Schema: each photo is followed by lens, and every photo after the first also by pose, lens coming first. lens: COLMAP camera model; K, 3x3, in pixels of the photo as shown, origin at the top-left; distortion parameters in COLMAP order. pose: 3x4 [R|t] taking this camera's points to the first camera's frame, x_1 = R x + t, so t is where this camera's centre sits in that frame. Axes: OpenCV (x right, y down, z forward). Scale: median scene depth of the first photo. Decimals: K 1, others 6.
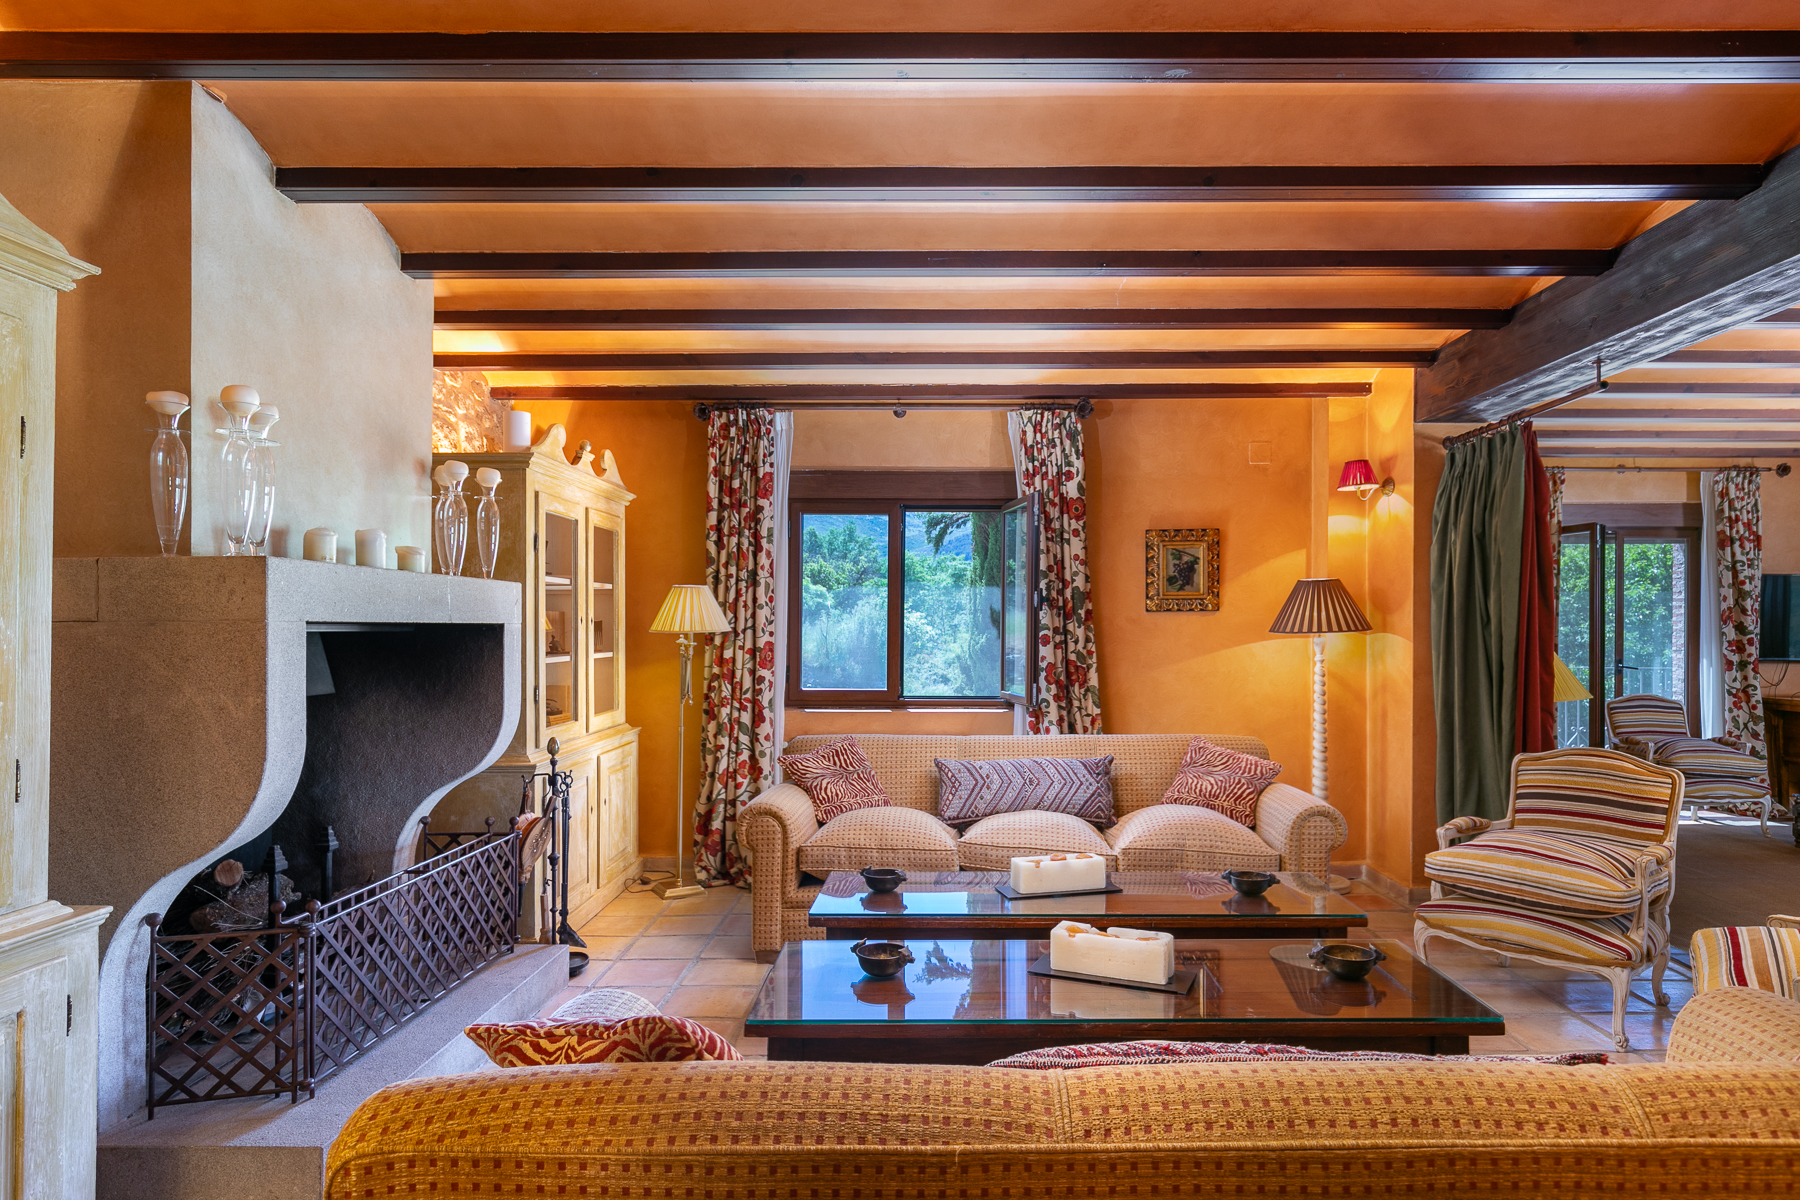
lens RADIAL K [[1091.7, 0, 930.5], [0, 1091.7, 623.4], [0, 0, 1]] dist [0.003949, 0.001580]
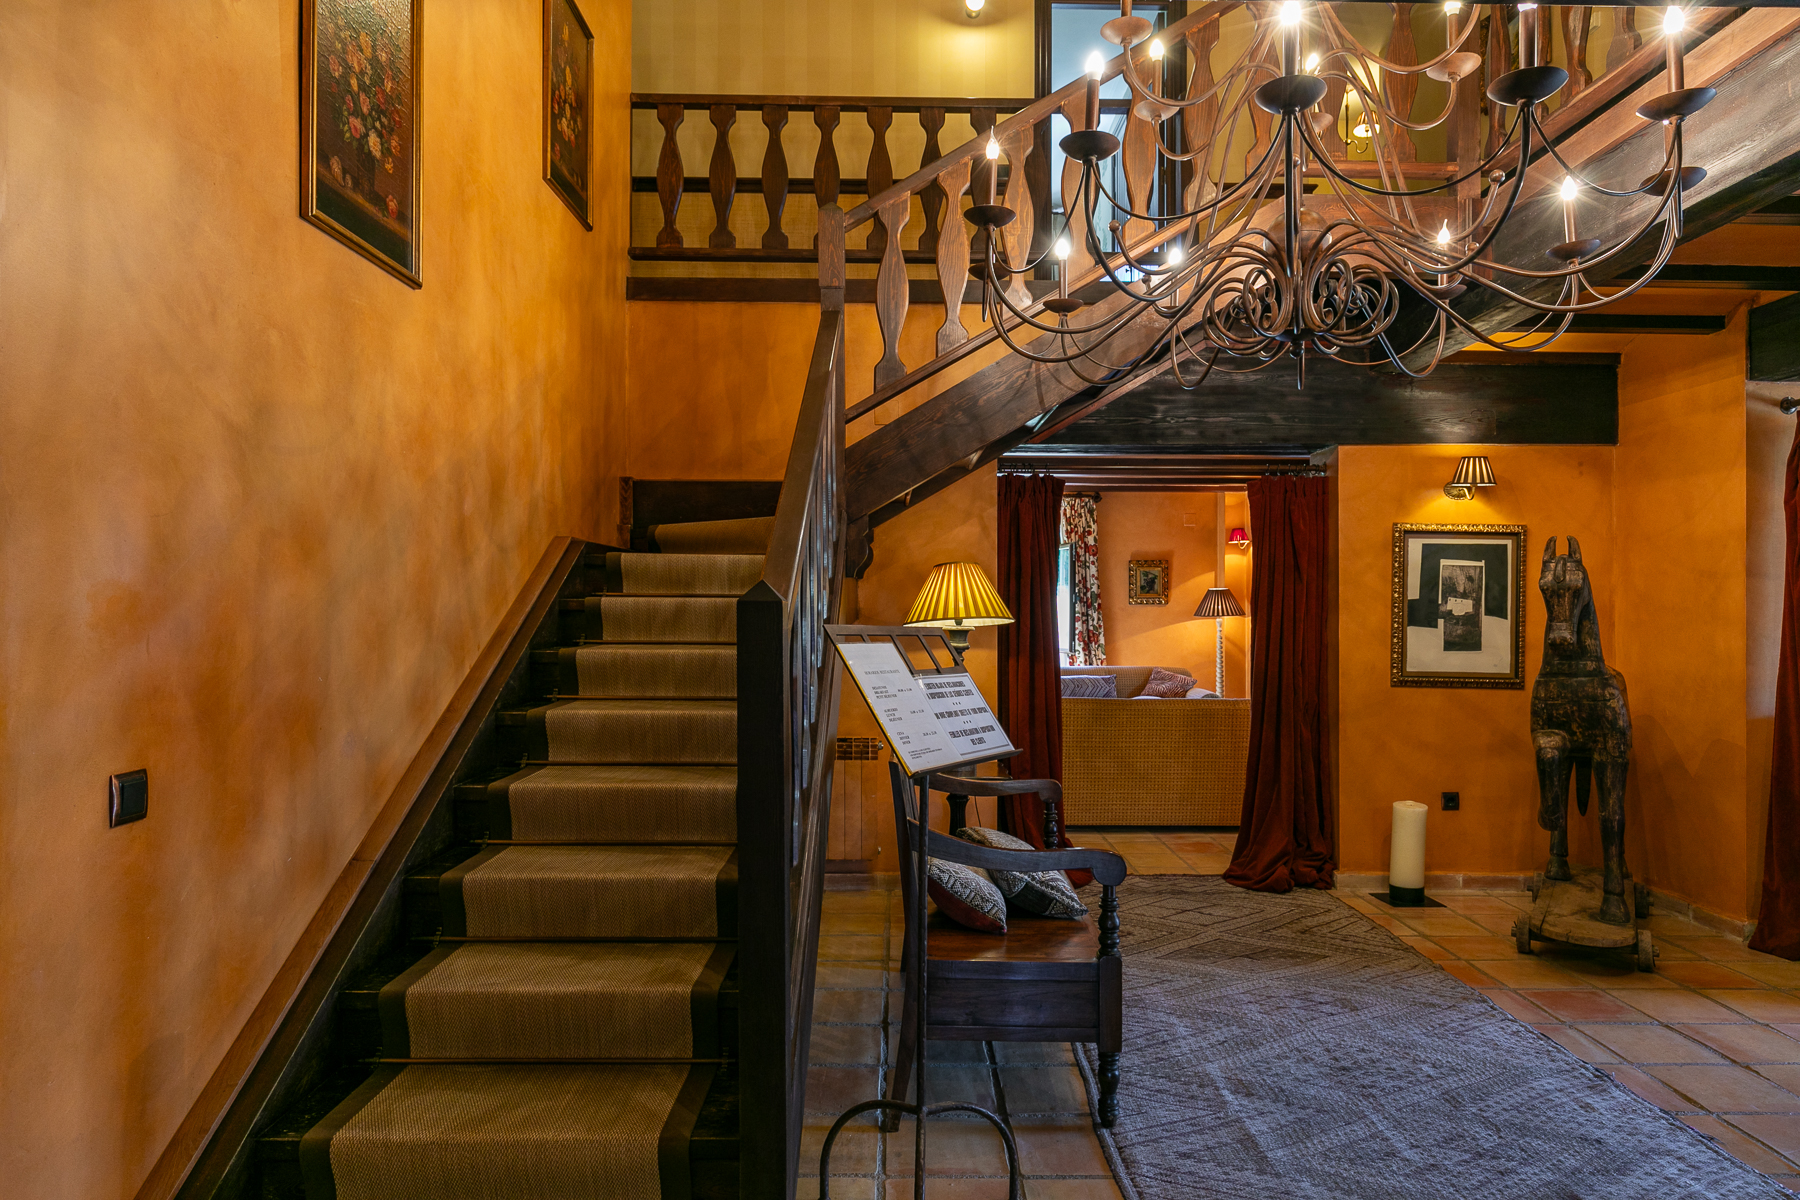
lens RADIAL K [[1091.7, 0, 907.8], [0, 1091.7, 592.9], [0, 0, 1]] dist [0.003949, 0.001580]
pose [[0.999902, 0.005722, 0.012784, -0.211557], [-0.005470, 0.999792, -0.019664, 0.008291], [-0.012894, 0.019592, 0.999725, -0.889063]]
